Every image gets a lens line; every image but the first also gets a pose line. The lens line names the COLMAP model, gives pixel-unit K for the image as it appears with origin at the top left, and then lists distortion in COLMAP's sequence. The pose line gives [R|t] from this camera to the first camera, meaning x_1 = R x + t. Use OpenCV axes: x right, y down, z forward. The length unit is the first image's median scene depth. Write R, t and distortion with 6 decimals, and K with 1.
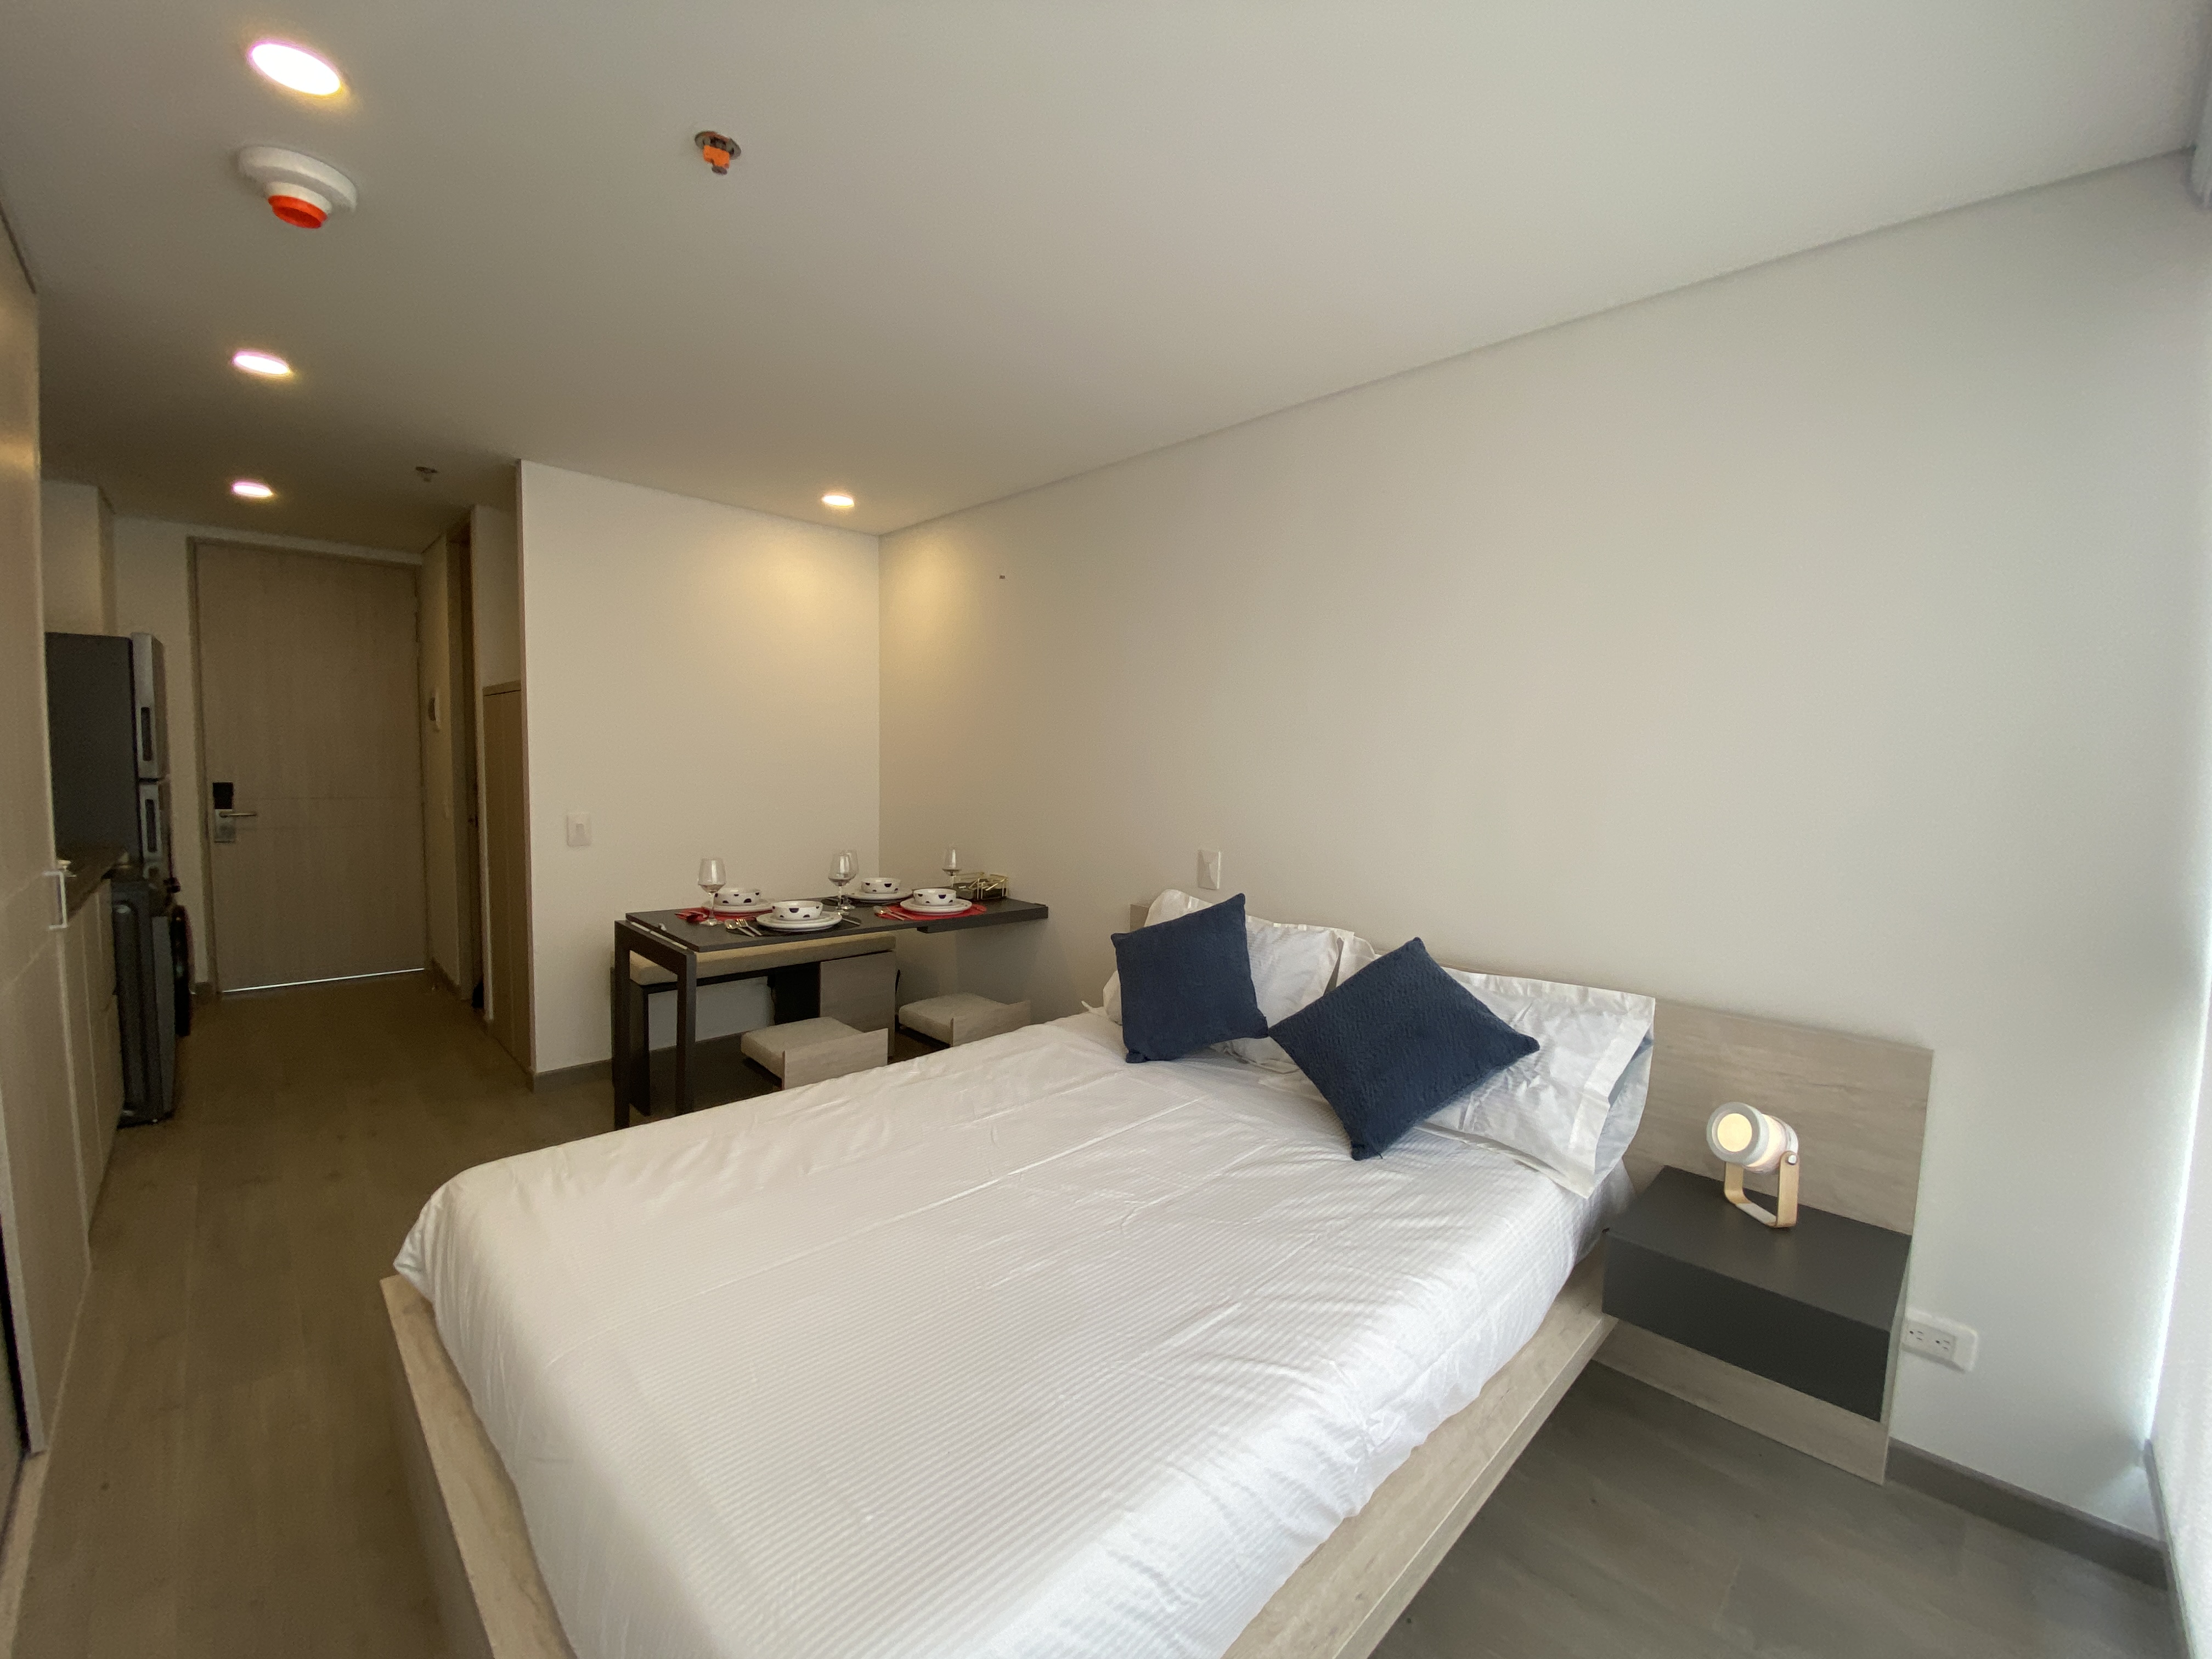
lens RADIAL K [[896.2, 0, 1107.1], [0, 896.2, 831.5], [0, 0, 1]] dist [0.025471, -0.022181]
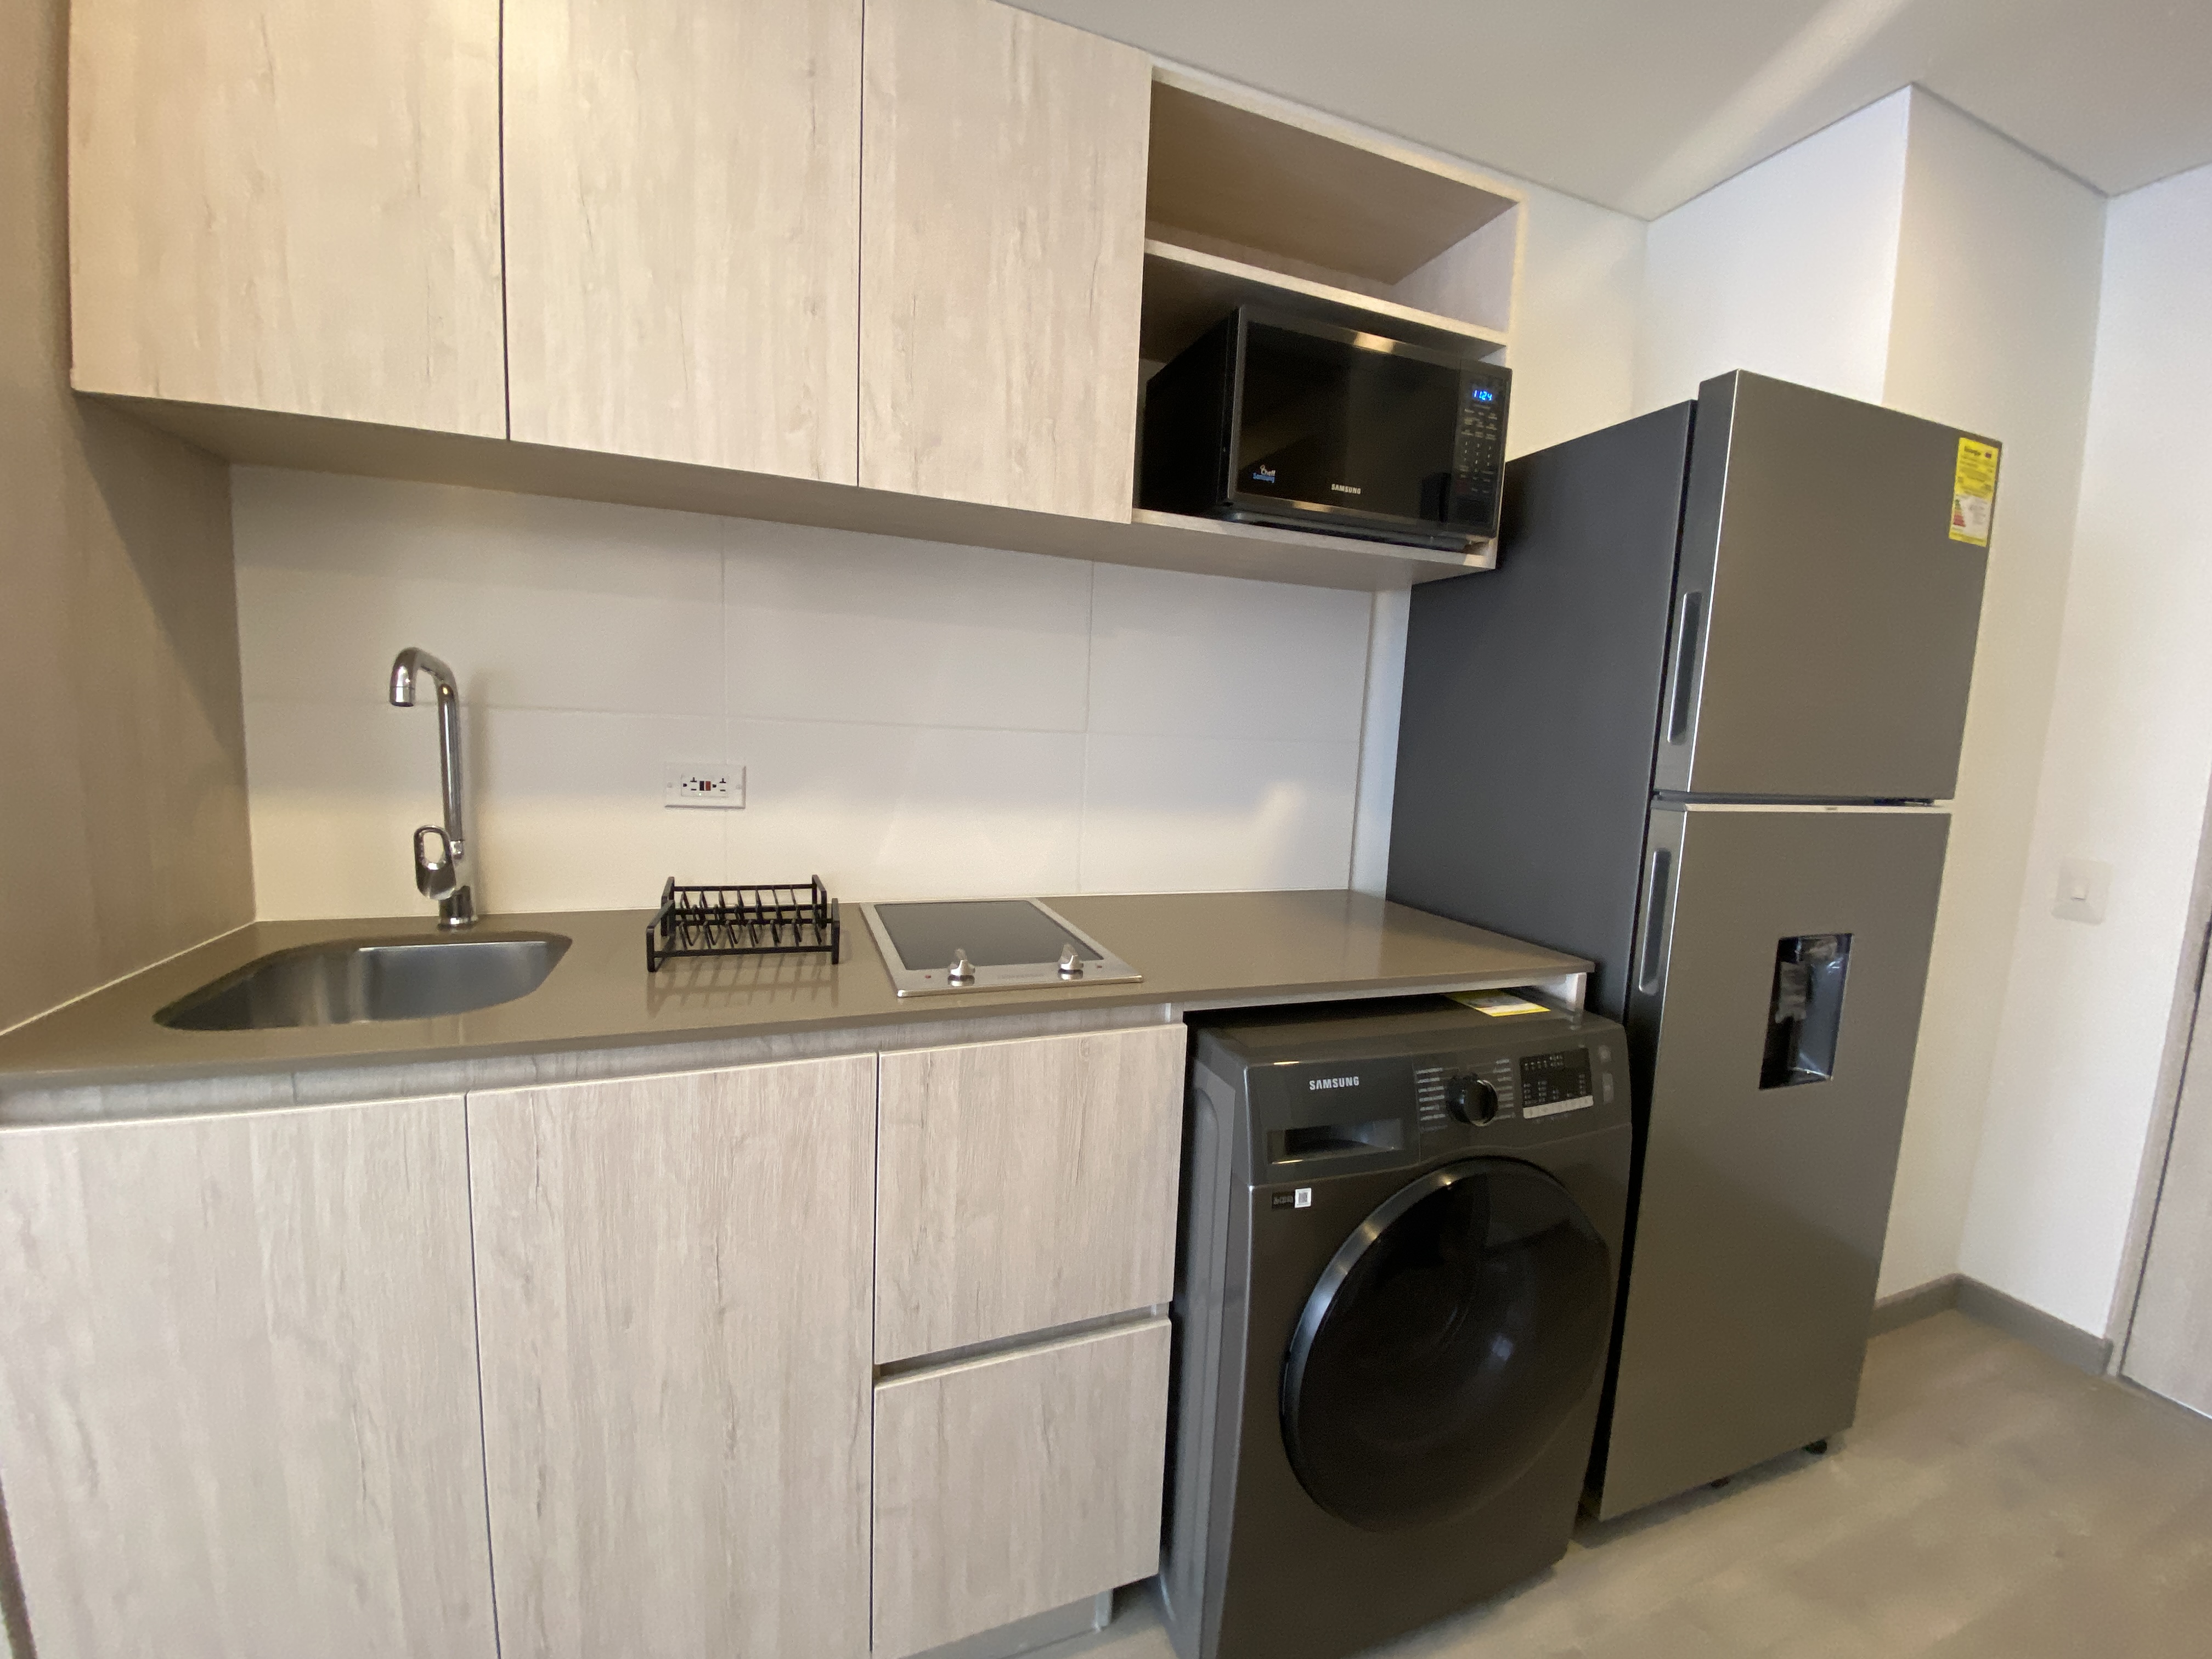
lens RADIAL K [[888.9, 0, 1106.7], [0, 888.9, 823.8], [0, 0, 1]] dist [0.023292, -0.020862]
pose [[-0.395835, 0.058931, -0.916429, -0.700405], [-0.129421, 0.984399, 0.119203, -0.064191], [0.909156, 0.165790, -0.382032, 1.005851]]
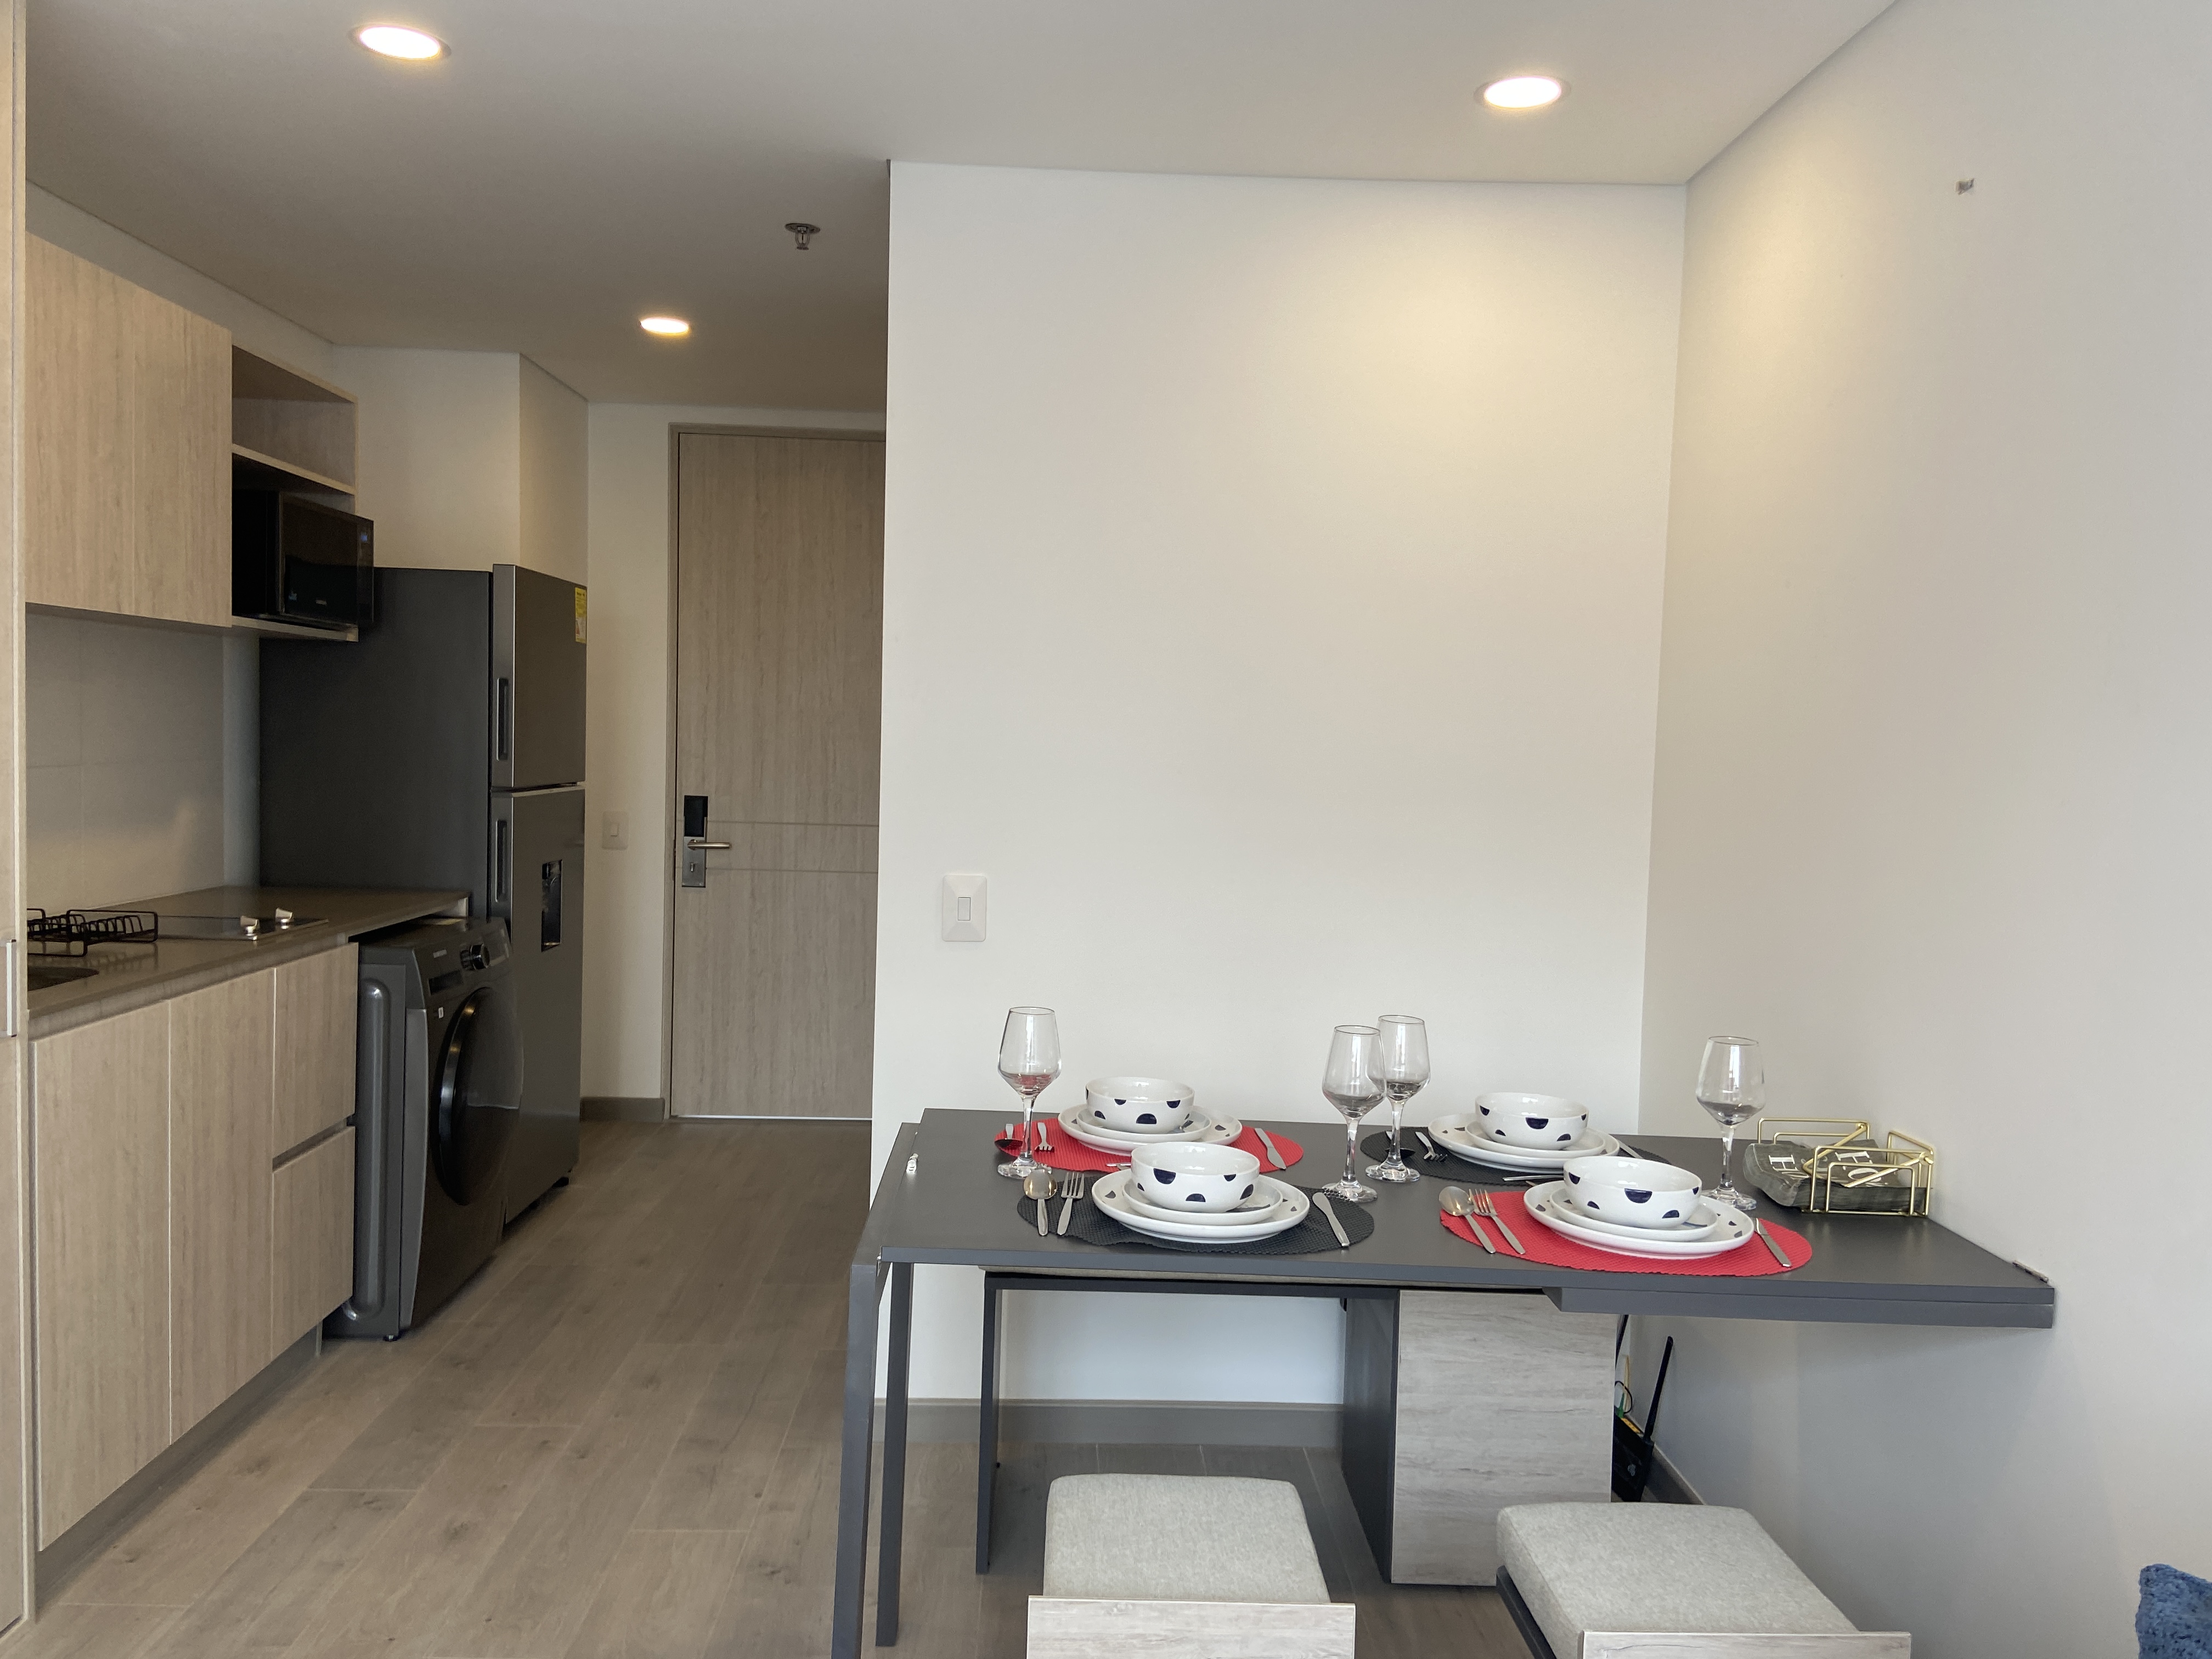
lens RADIAL K [[1673.5, 0, 1106.0], [0, 1673.5, 829.5], [0, 0, 1]] dist [0.043674, -0.001495]
pose [[0.738100, 0.032977, -0.673885, 0.079035], [-0.064706, 0.997661, -0.022051, -0.032023], [0.671582, 0.059880, 0.738507, 0.426899]]
